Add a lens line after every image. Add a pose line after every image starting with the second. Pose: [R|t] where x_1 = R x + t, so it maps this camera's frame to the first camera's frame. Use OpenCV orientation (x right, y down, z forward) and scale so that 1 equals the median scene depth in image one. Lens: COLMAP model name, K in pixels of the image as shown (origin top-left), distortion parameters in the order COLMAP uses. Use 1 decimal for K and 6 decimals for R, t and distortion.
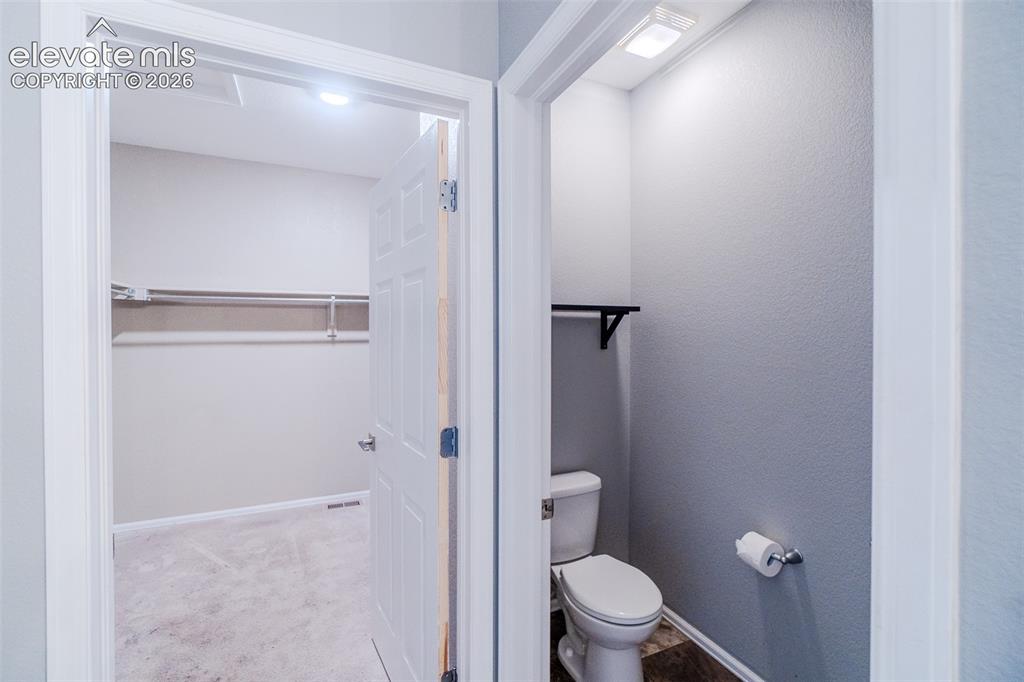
lens RADIAL K [[434.4, 0, 507.3], [0, 434.4, 336.7], [0, 0, 1]] dist [-0.019353, 0.000257]
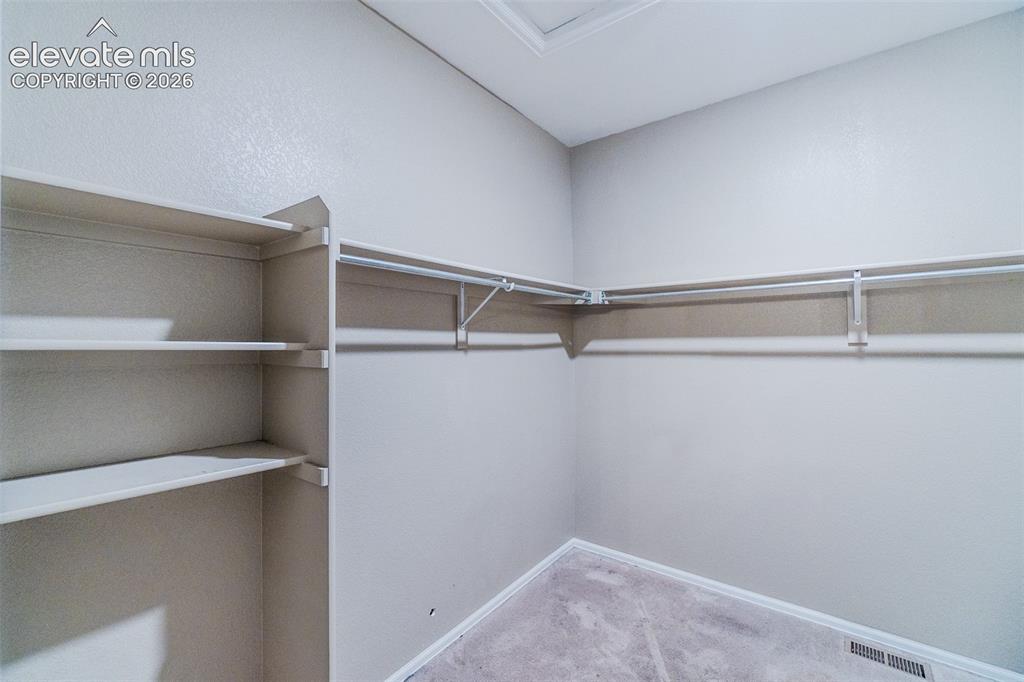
lens RADIAL K [[434.4, 0, 501.9], [0, 434.4, 336.1], [0, 0, 1]] dist [-0.019353, 0.000257]
pose [[0.458193, -0.018660, -0.888657, -0.126712], [-0.003247, 0.999738, -0.022667, 0.002126], [0.888847, 0.013271, 0.458012, 0.350418]]
